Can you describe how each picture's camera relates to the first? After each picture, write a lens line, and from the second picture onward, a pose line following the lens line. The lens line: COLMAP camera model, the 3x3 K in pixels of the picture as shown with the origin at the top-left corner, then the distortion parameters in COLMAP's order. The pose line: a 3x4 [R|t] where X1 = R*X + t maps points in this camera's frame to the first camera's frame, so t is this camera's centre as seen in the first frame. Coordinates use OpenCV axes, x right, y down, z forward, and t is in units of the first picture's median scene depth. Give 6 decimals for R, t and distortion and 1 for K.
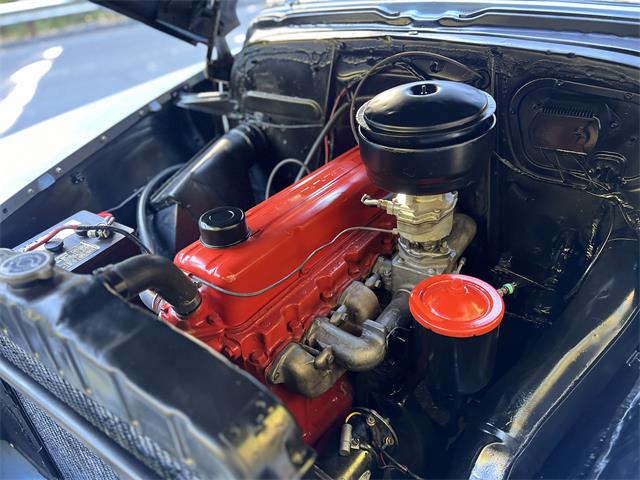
lens RADIAL K [[484.1, 0, 315.2], [0, 484.1, 241.5], [0, 0, 1]] dist [0.049316, -0.048830]
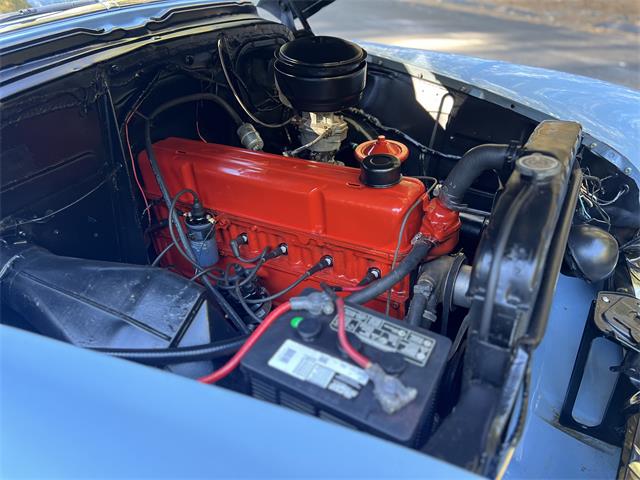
lens RADIAL K [[484.1, 0, 315.2], [0, 484.1, 241.5], [0, 0, 1]] dist [0.049316, -0.048830]
pose [[-0.089923, -0.480453, 0.872398, -0.893264], [0.568989, 0.694141, 0.440931, -0.366928], [-0.817414, 0.536035, 0.210953, 0.686917]]
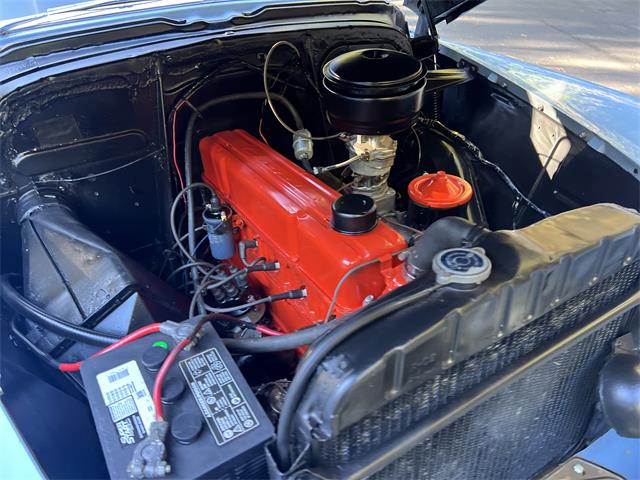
lens RADIAL K [[484.1, 0, 315.2], [0, 484.1, 241.5], [0, 0, 1]] dist [0.049316, -0.048830]
pose [[0.399180, -0.459263, 0.793557, -0.741693], [0.492163, 0.837573, 0.237166, -0.190524], [-0.773584, 0.295888, 0.560374, 0.359735]]
